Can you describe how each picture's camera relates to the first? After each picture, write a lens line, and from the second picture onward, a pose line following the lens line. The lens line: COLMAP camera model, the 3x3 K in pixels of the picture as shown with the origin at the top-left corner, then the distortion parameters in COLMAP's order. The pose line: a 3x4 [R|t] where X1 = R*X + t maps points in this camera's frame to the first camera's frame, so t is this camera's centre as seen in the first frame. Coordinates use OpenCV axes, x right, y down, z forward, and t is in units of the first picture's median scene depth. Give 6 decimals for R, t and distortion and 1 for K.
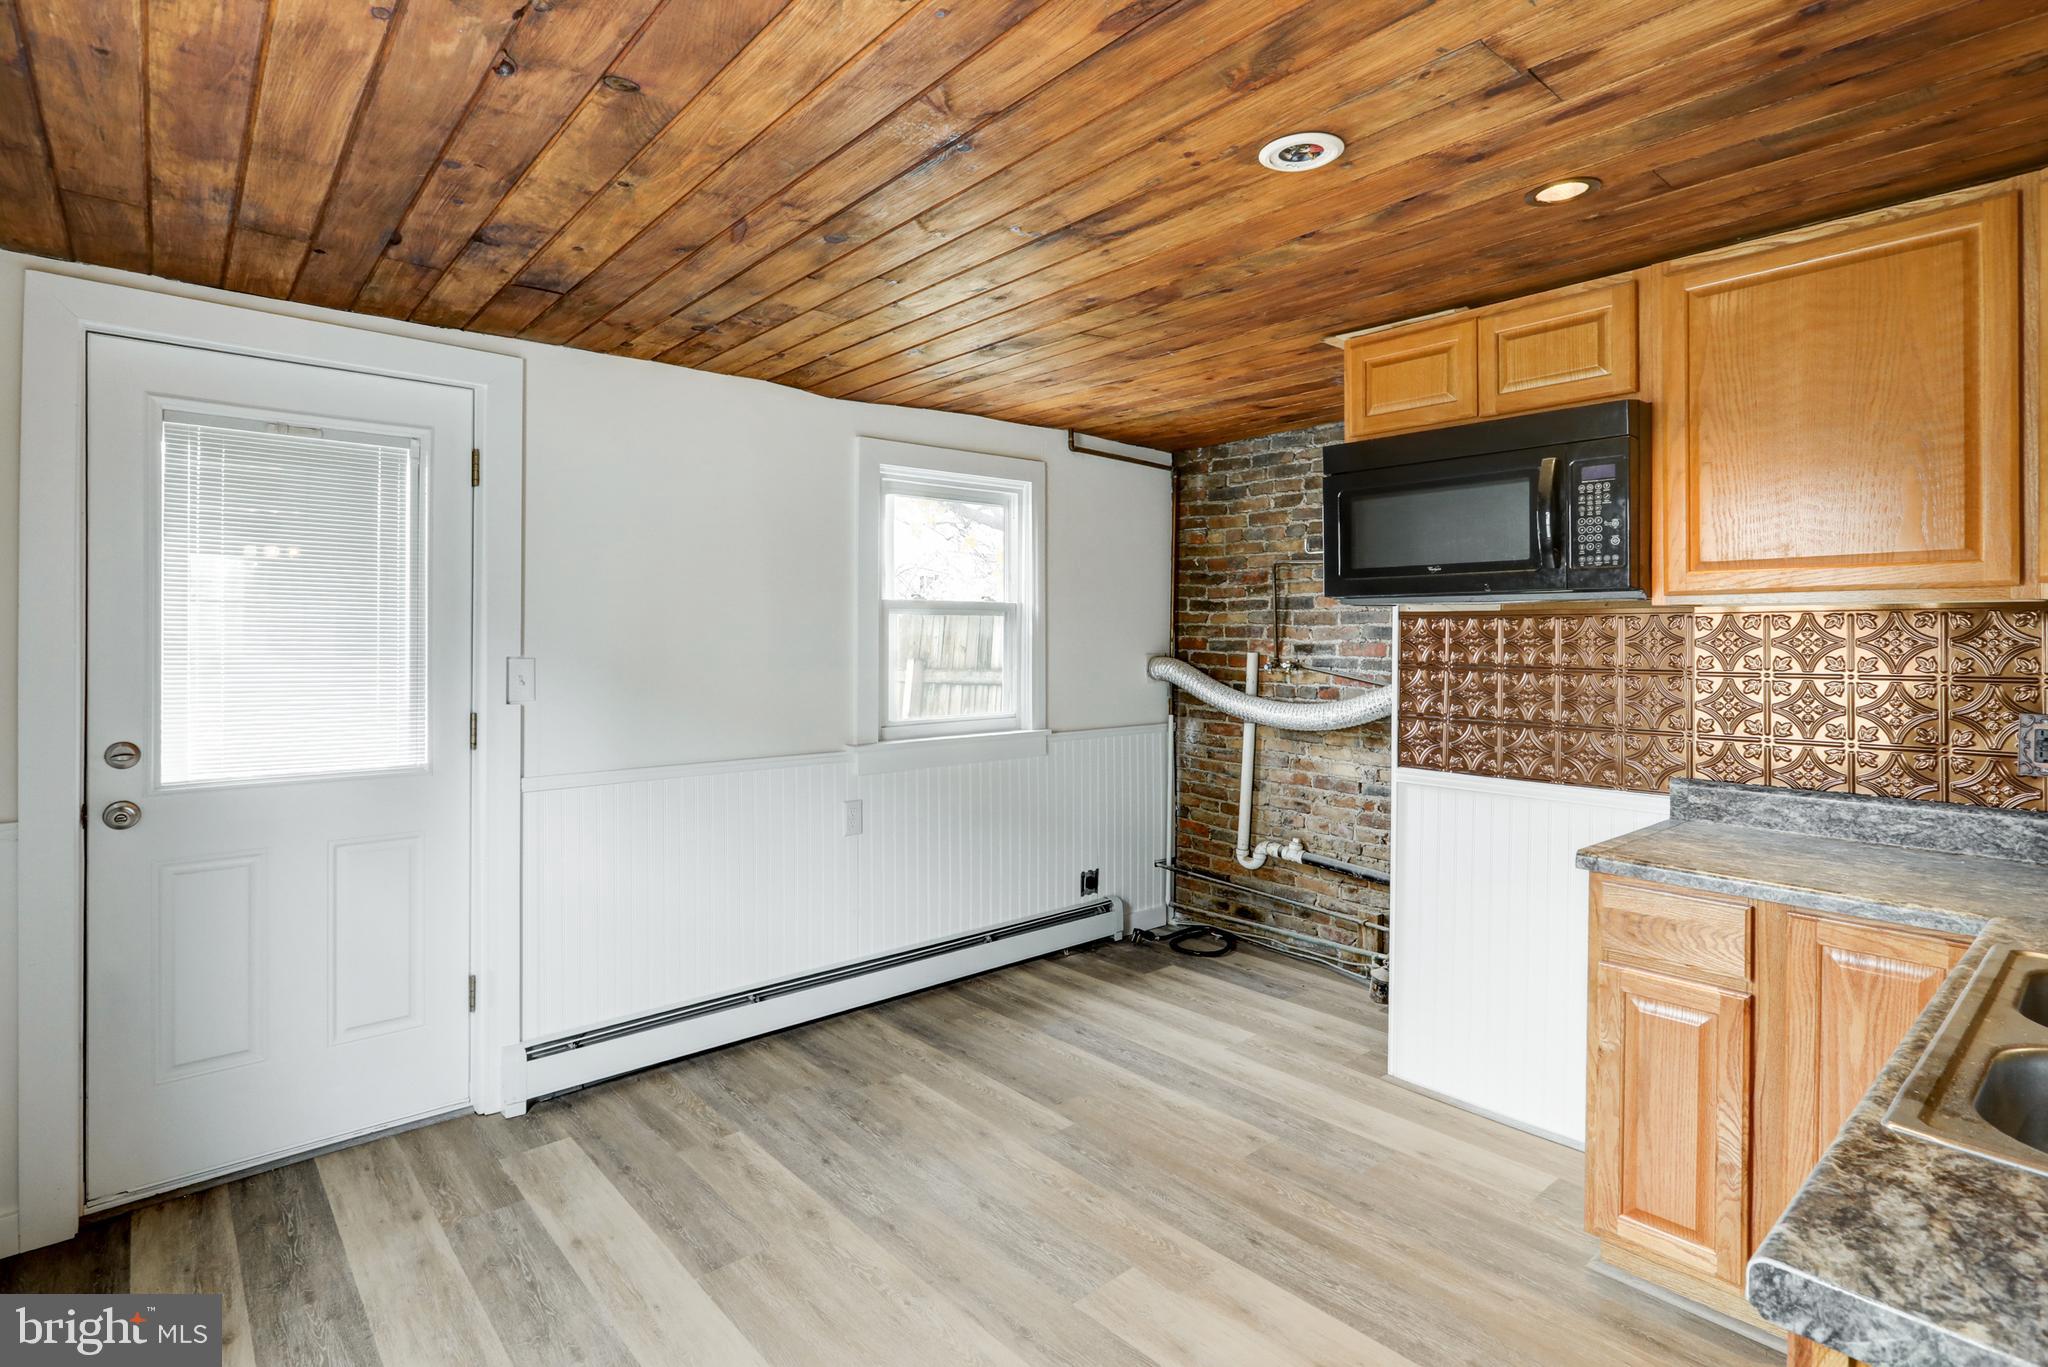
lens RADIAL K [[1026.6, 0, 1008.7], [0, 1026.6, 640.6], [0, 0, 1]] dist [-0.009202, 0.002898]
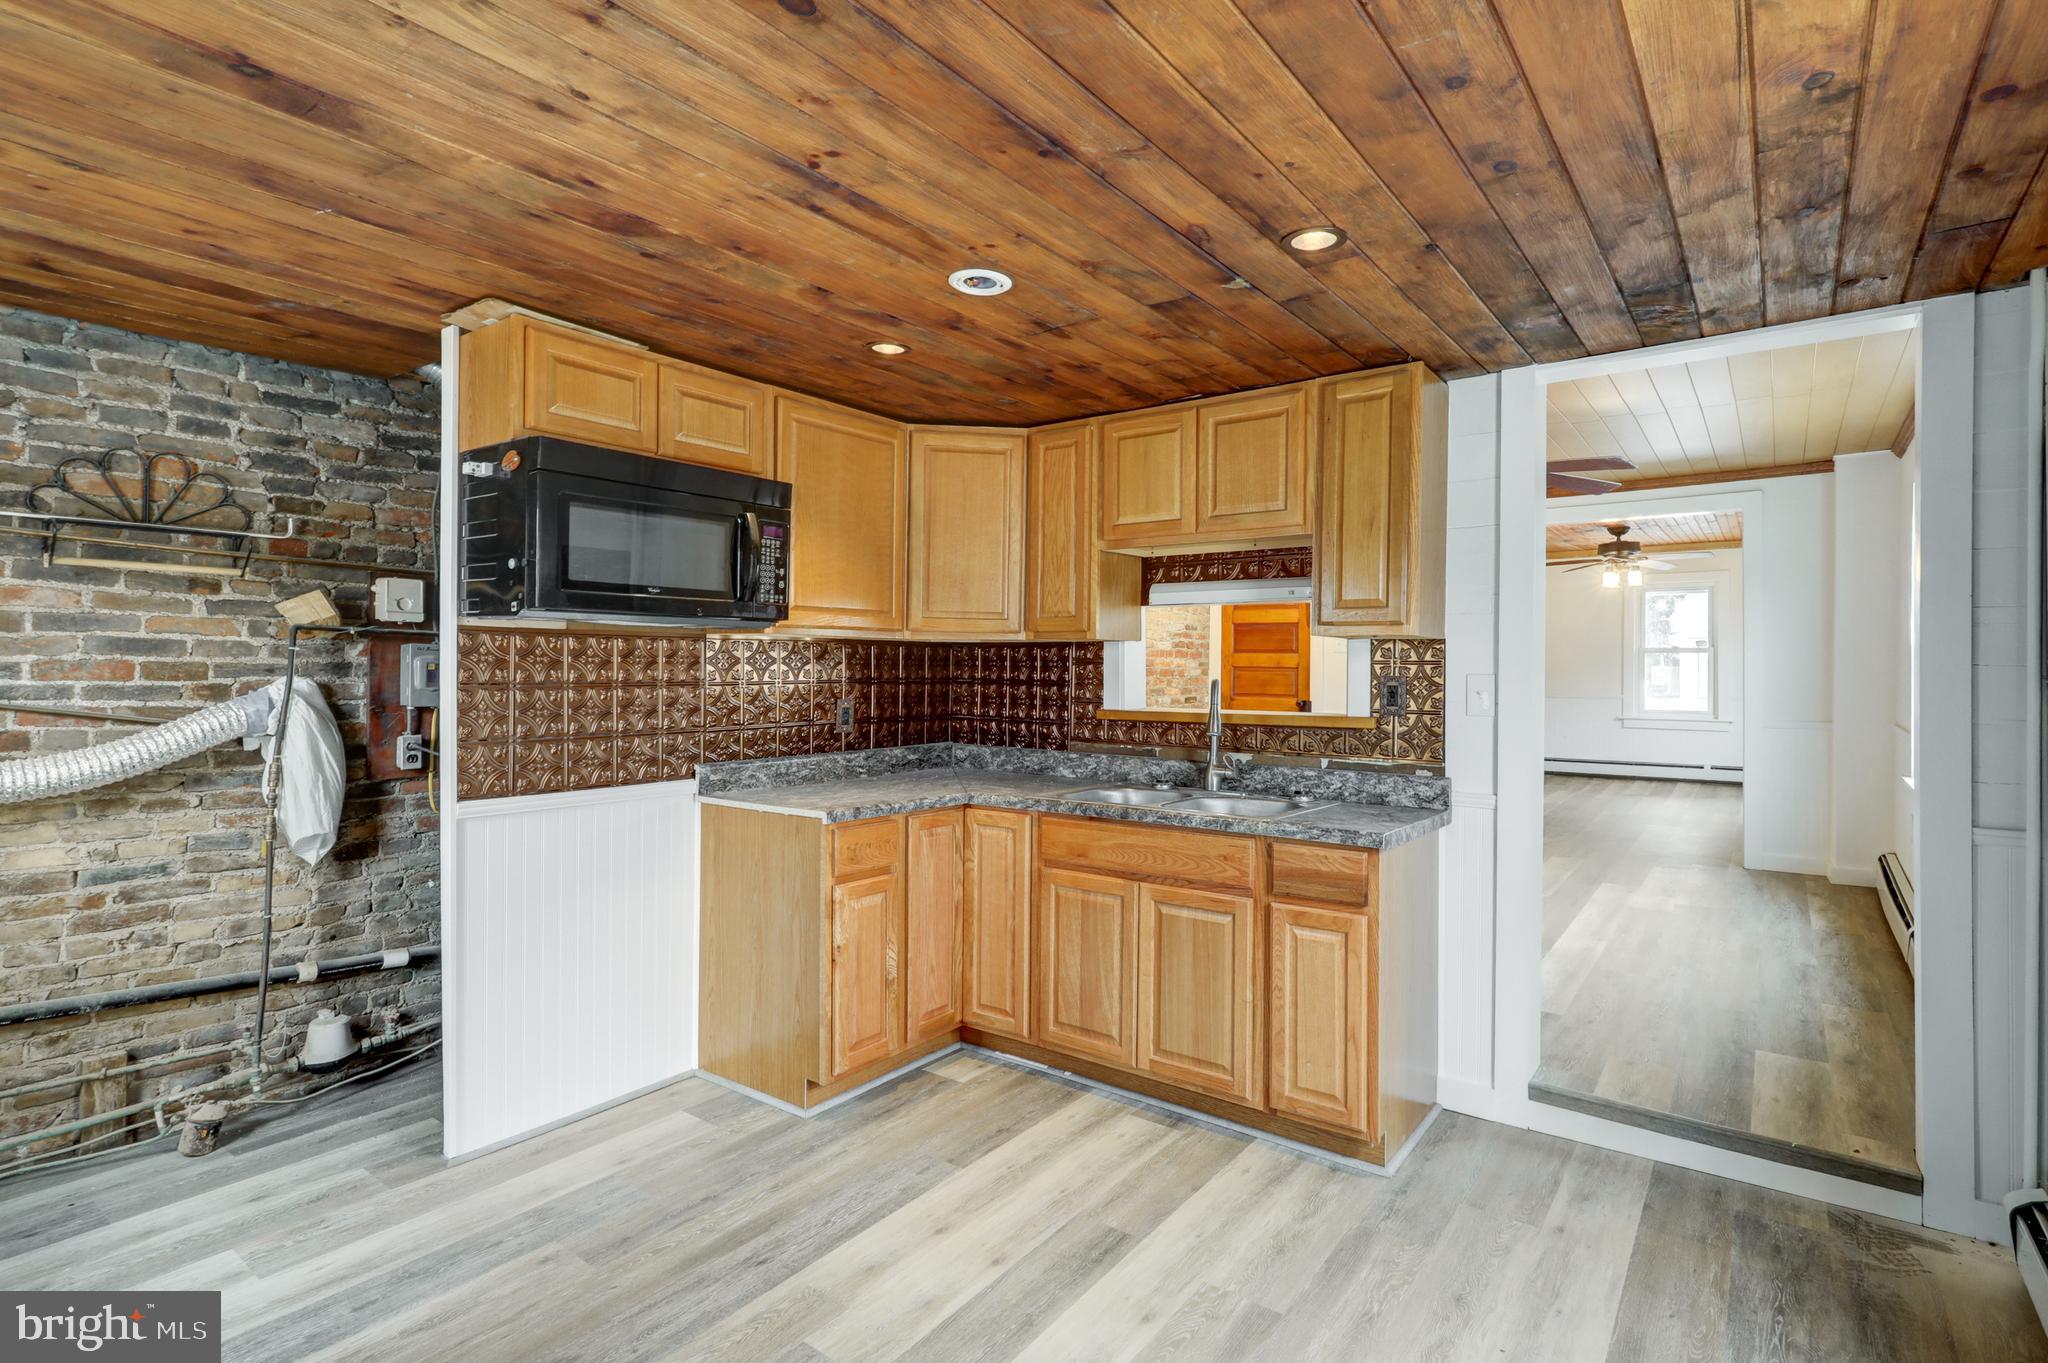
lens RADIAL K [[1026.6, 0, 1020.5], [0, 1026.6, 669.2], [0, 0, 1]] dist [-0.009202, 0.002898]
pose [[-0.235534, -0.007604, 0.971836, -0.701306], [-0.002683, 0.999971, 0.007173, 0.002515], [-0.971863, -0.000918, -0.235547, 0.888769]]
